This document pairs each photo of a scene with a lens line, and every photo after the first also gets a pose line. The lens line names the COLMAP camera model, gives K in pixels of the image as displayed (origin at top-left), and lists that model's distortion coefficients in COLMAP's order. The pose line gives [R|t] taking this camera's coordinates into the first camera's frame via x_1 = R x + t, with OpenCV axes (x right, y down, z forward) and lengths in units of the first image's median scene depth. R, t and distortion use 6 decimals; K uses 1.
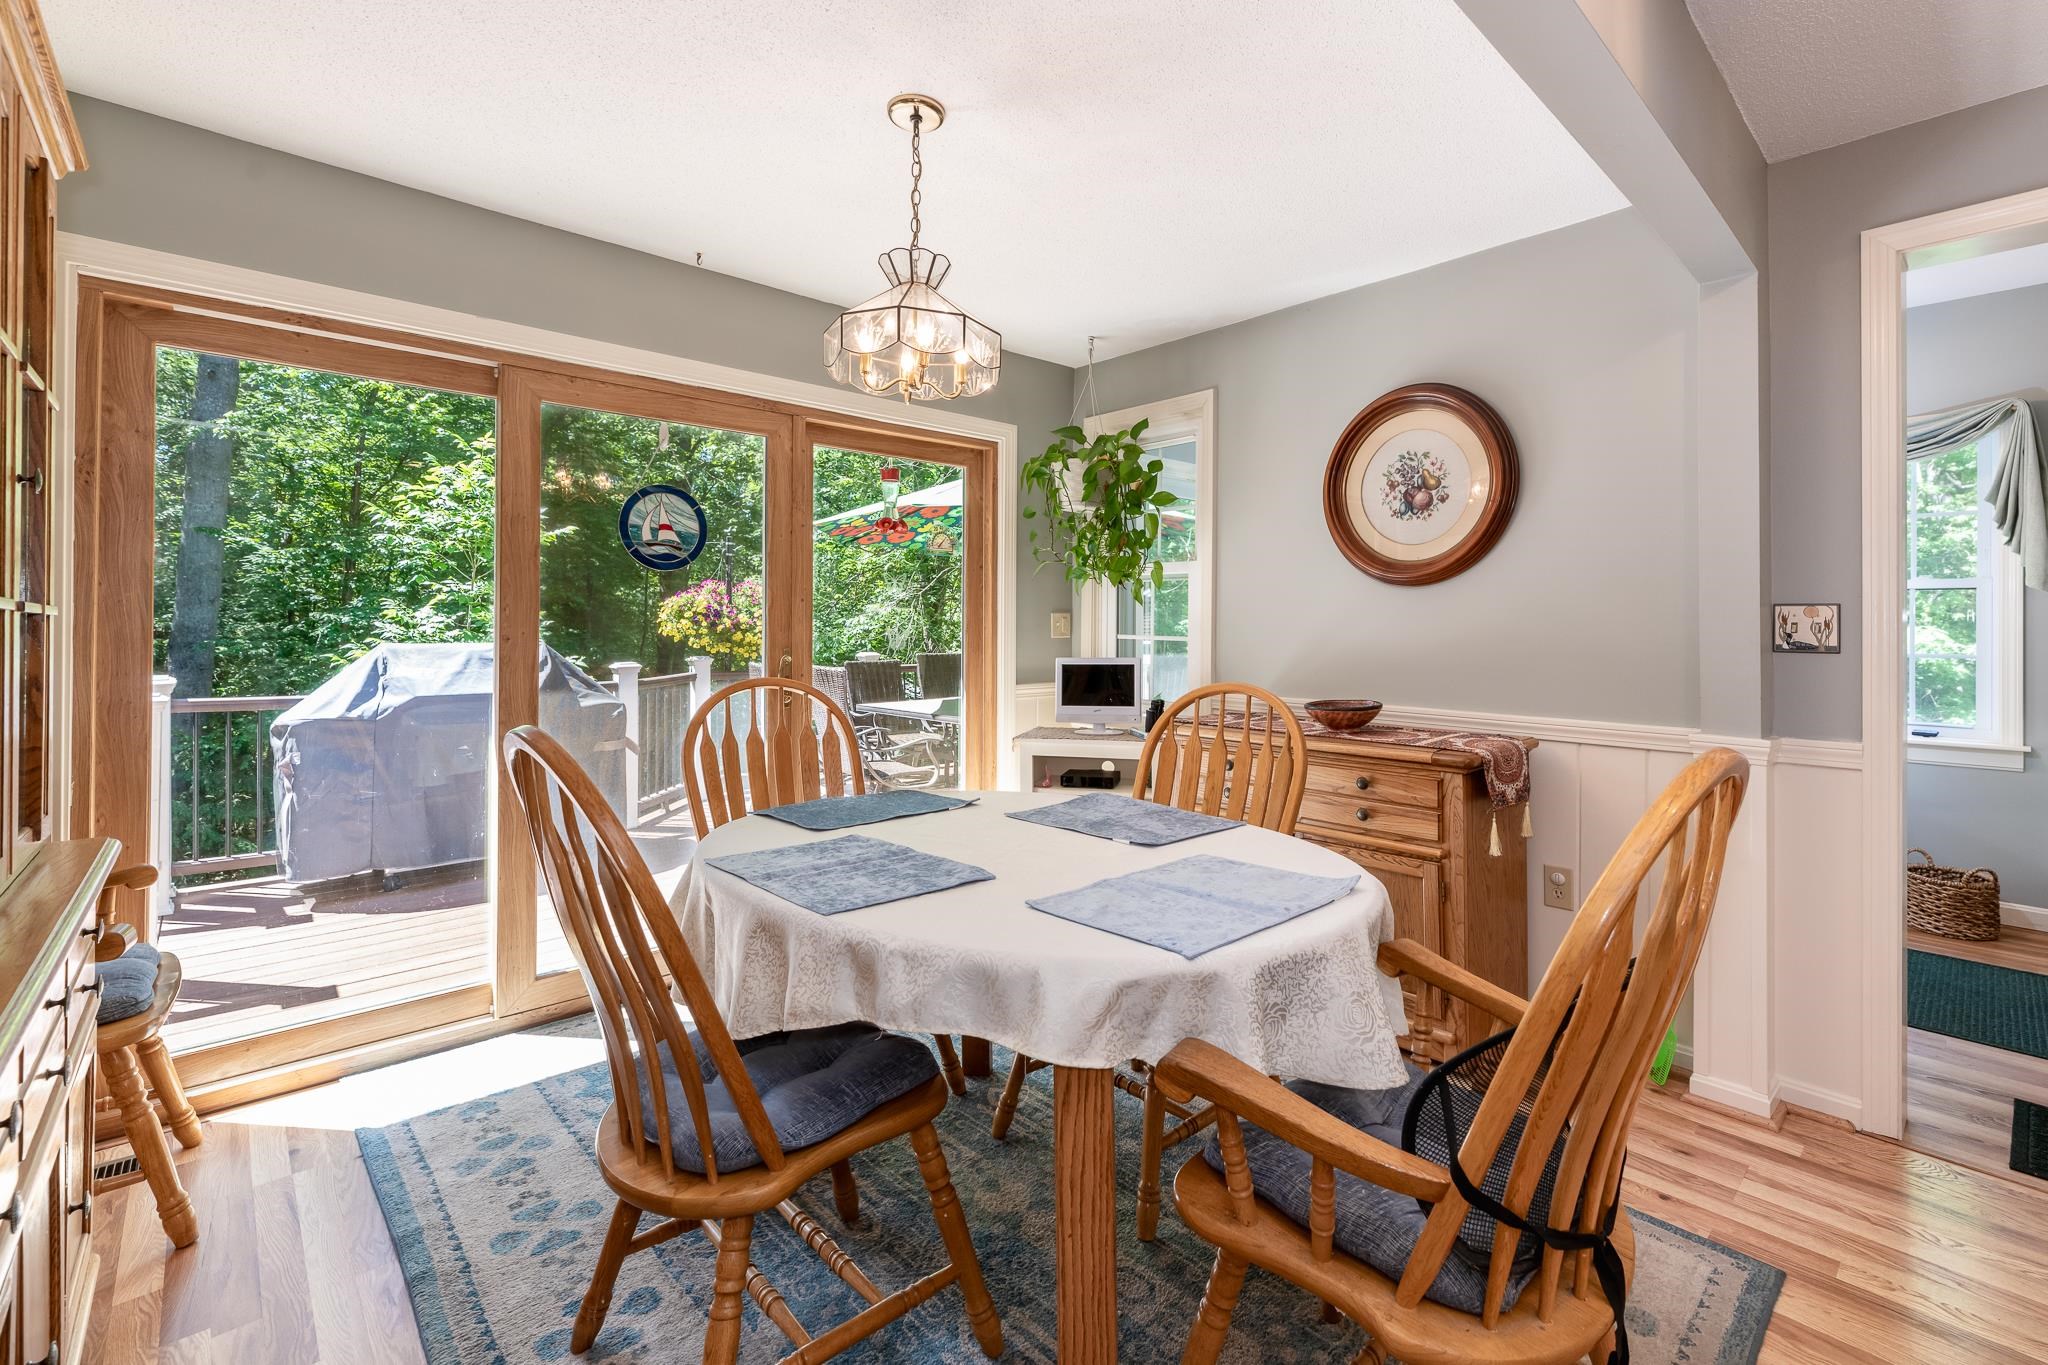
lens RADIAL K [[883.6, 0, 1075.9], [0, 883.6, 634.8], [0, 0, 1]] dist [0.001141, 0.000230]
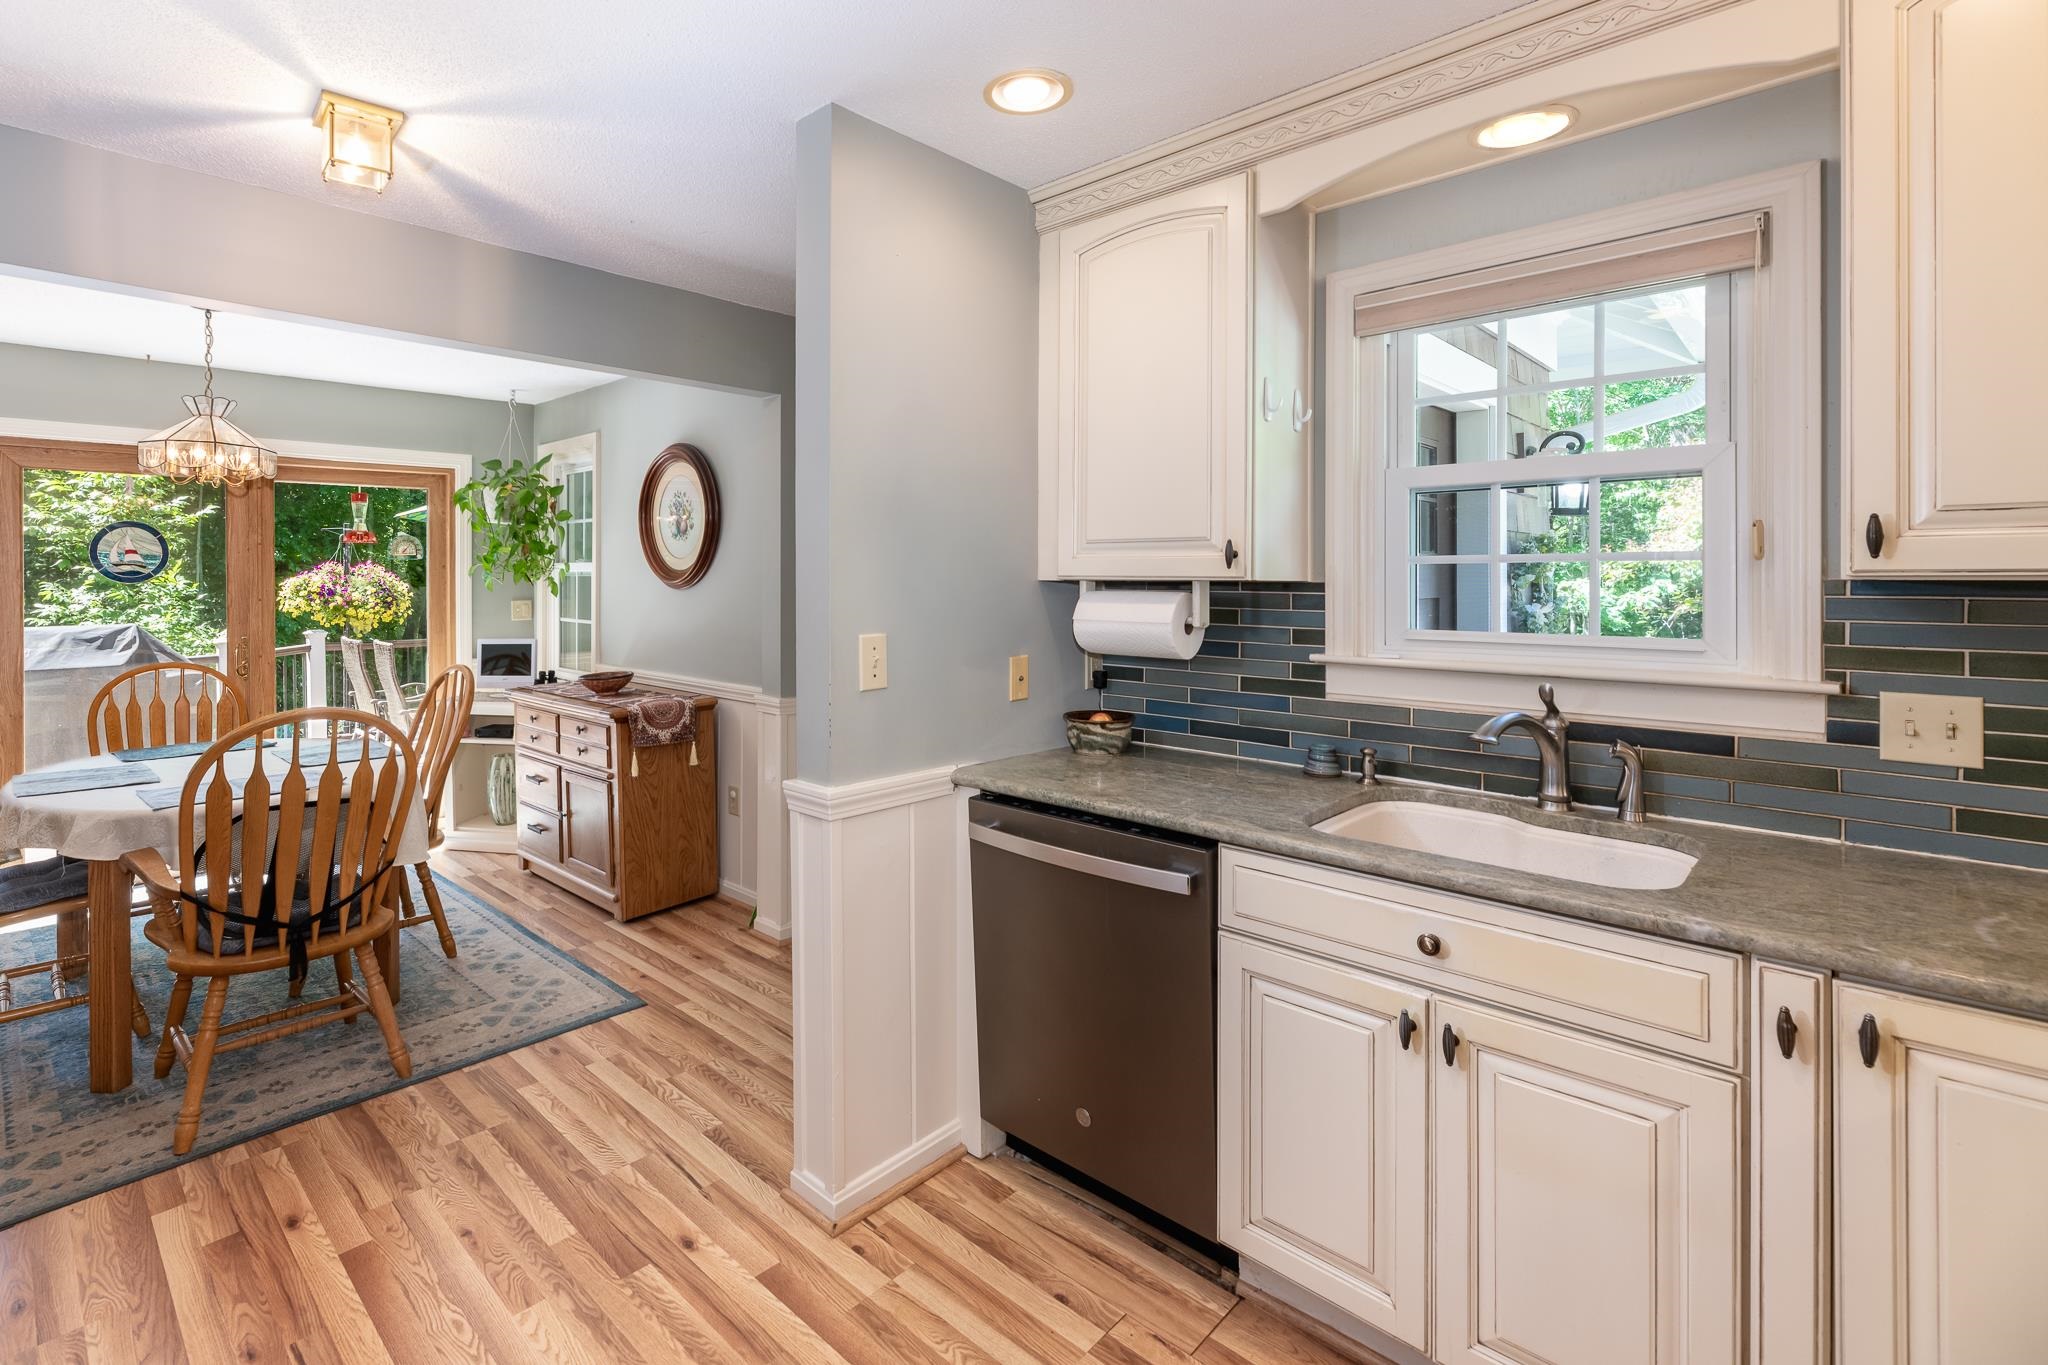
lens RADIAL K [[925.3, 0, 906.8], [0, 925.3, 584.9], [0, 0, 1]] dist [-0.001698, -0.000129]
pose [[0.999704, -0.009656, 0.022339, 0.591628], [0.009708, 0.999950, -0.002238, -0.045523], [-0.022316, 0.002455, 0.999748, -0.388396]]
